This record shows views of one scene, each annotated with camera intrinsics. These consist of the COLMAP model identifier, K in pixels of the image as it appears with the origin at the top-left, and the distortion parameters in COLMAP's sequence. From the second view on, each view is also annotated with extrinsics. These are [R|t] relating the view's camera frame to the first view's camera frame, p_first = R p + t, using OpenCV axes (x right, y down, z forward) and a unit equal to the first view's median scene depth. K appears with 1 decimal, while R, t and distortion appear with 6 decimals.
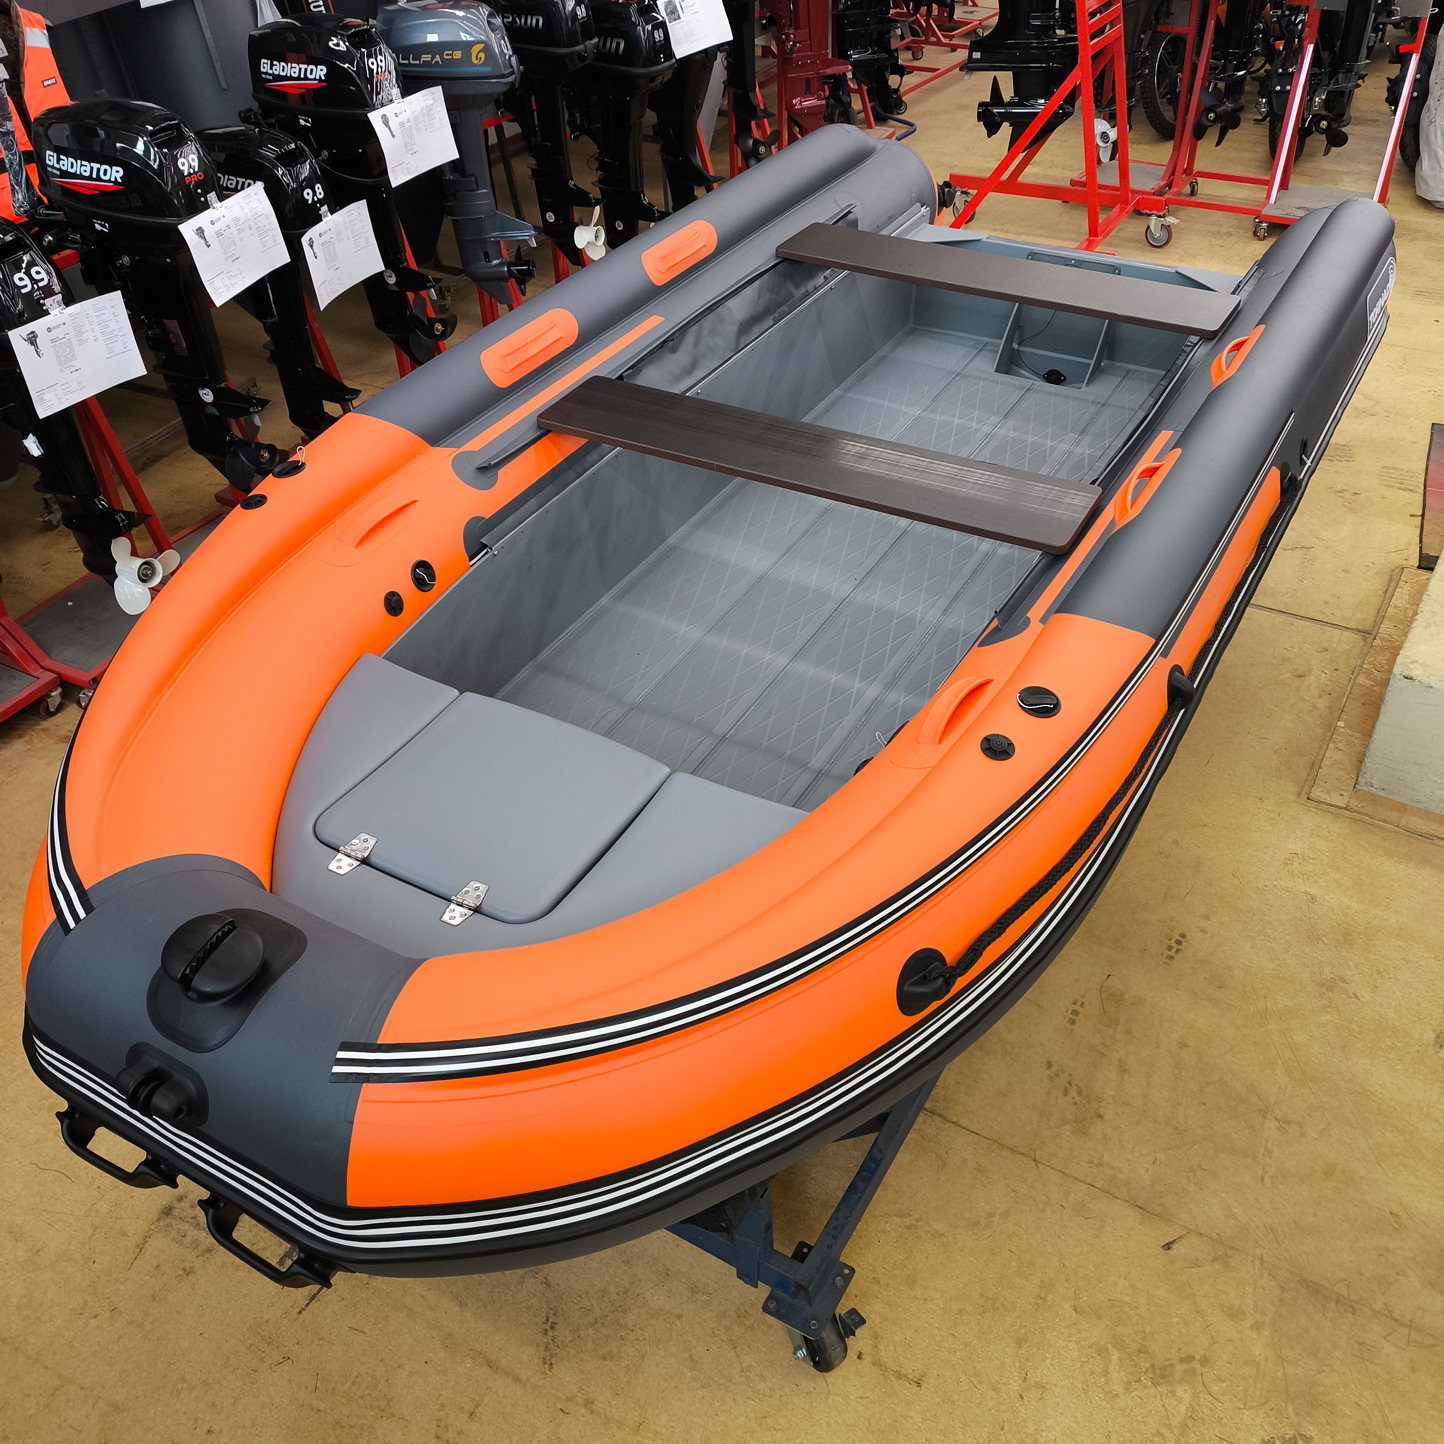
lens RADIAL K [[1441.3, 0, 716.1], [0, 1441.3, 694.3], [0, 0, 1]] dist [0.214312, -0.418592]
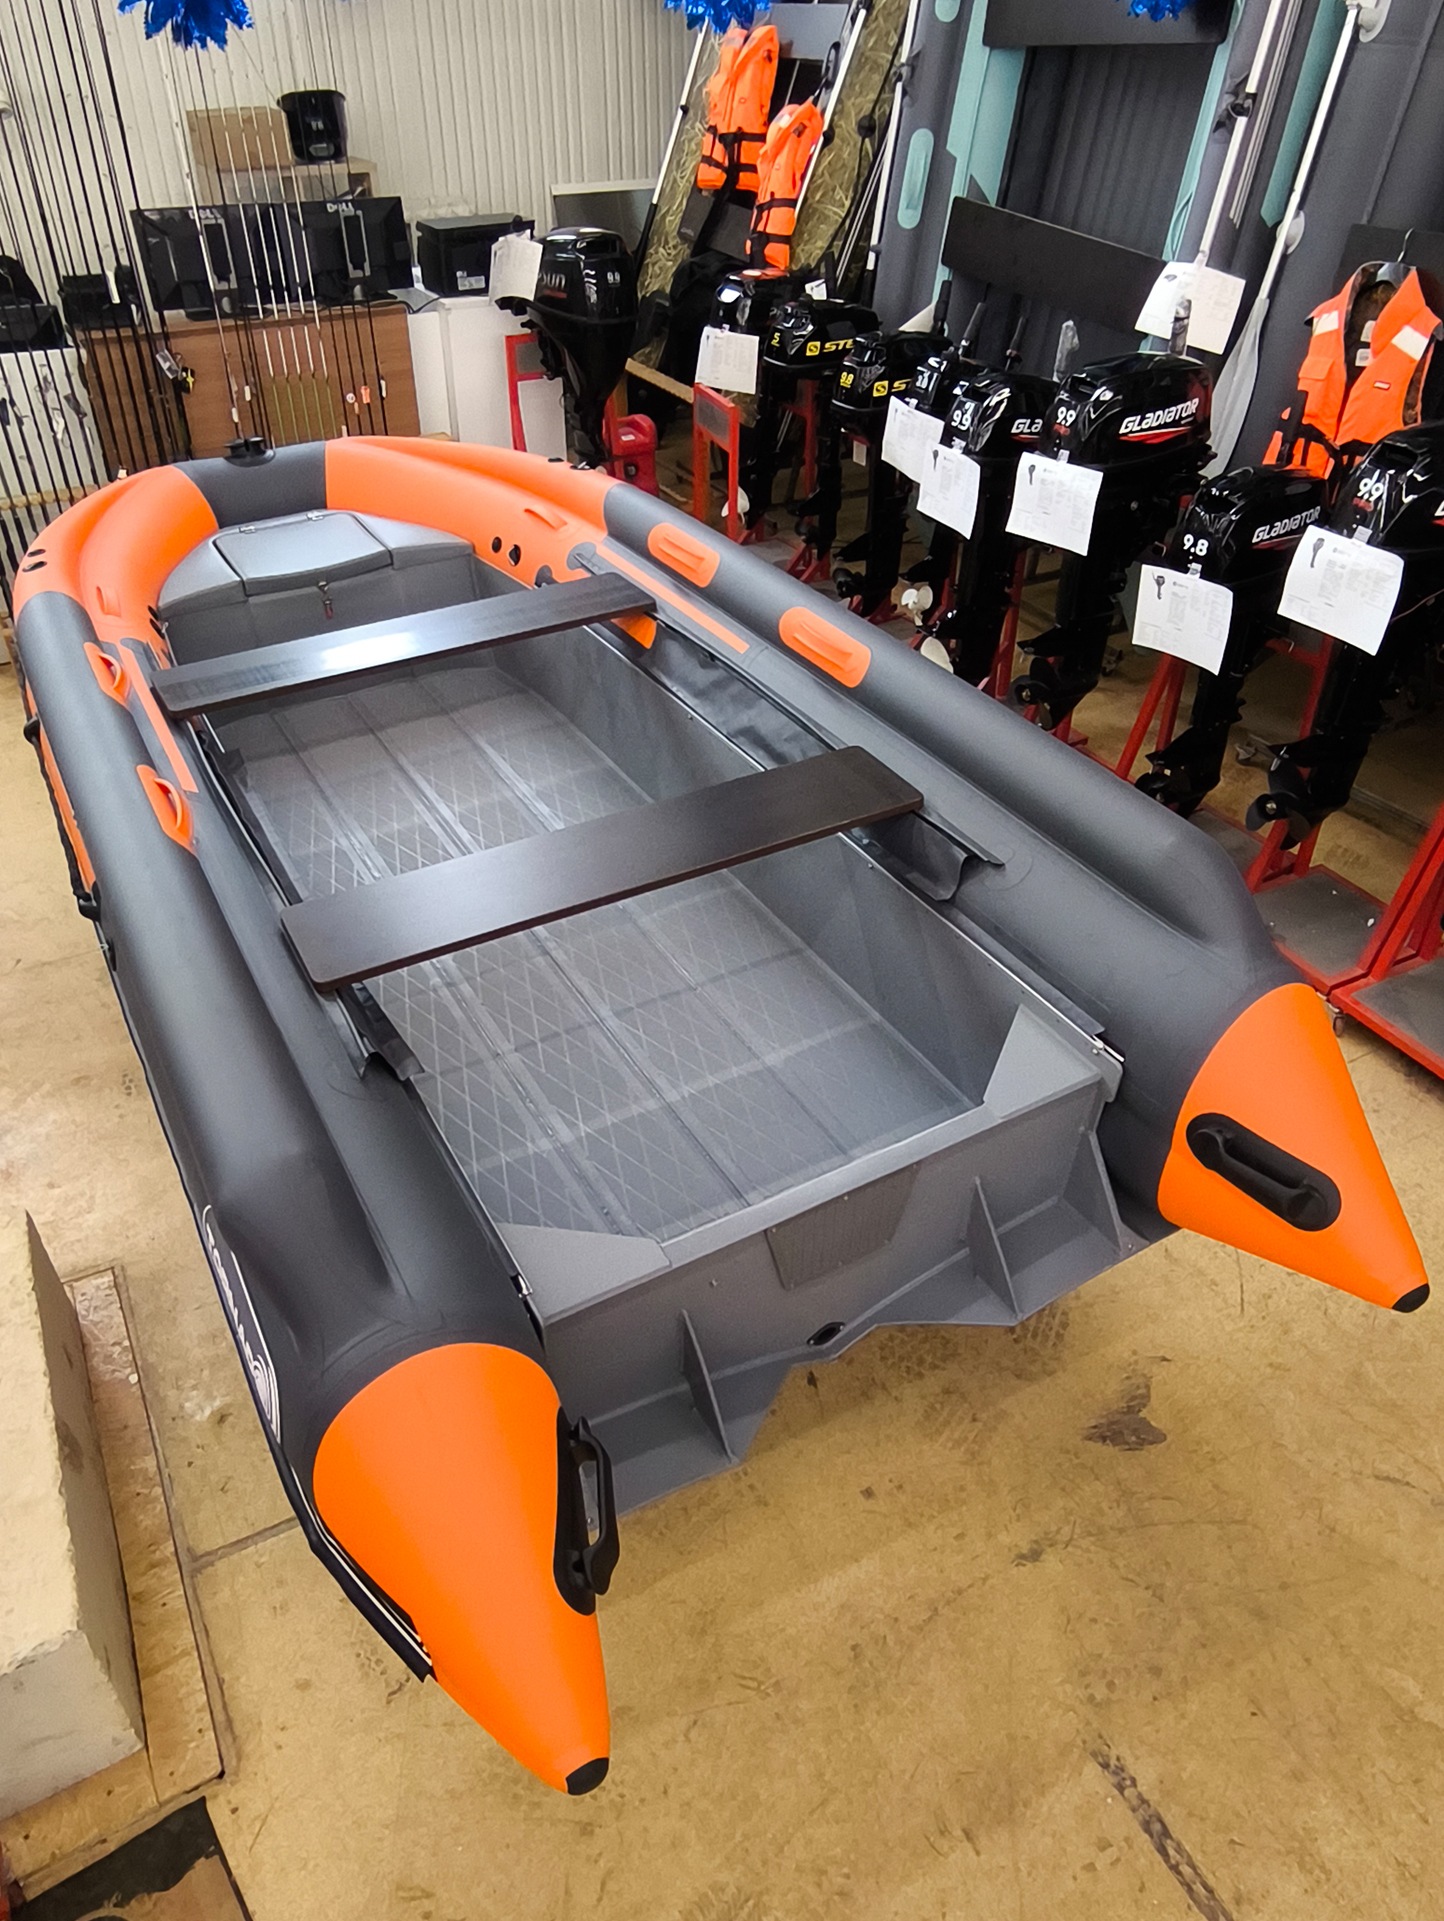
lens RADIAL K [[1371.8, 0, 722.0], [0, 1371.8, 960.5], [0, 0, 1]] dist [-0.001691, 0.000758]
pose [[-0.517275, 0.536209, -0.667013, 0.746145], [-0.493195, 0.450180, 0.744376, -0.916558], [0.699417, 0.714015, 0.031589, 1.235204]]
